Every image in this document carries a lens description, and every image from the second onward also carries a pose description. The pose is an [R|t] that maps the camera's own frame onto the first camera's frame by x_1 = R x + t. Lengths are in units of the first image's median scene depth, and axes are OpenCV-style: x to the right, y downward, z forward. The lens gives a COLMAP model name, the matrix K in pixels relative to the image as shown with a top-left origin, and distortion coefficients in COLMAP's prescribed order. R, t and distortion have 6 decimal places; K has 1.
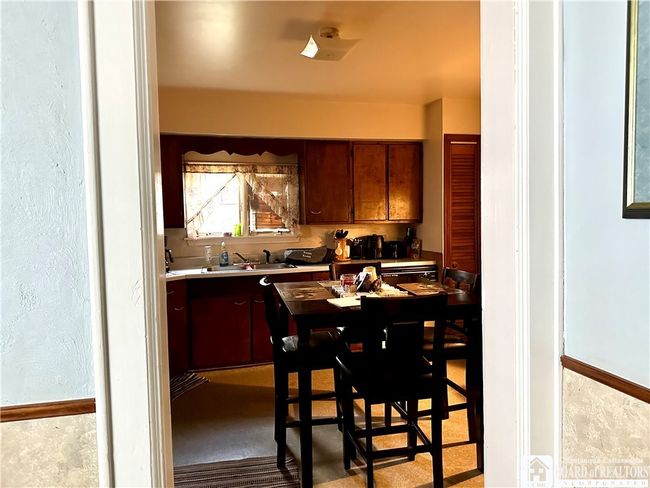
lens RADIAL K [[455.0, 0, 325.0], [0, 455.0, 244.0], [0, 0, 1]] dist [-0.003160, -0.005005]
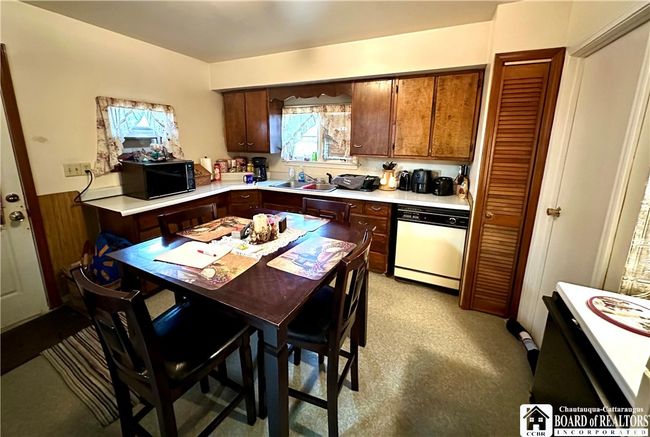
lens RADIAL K [[265.7, 0, 318.1], [0, 265.7, 194.0], [0, 0, 1]] dist [0.000313, 0.000069]
pose [[0.767635, 0.156587, -0.621464, 0.328735], [-0.060284, 0.983035, 0.173228, -0.058525], [0.638046, -0.095511, 0.764051, 0.397146]]
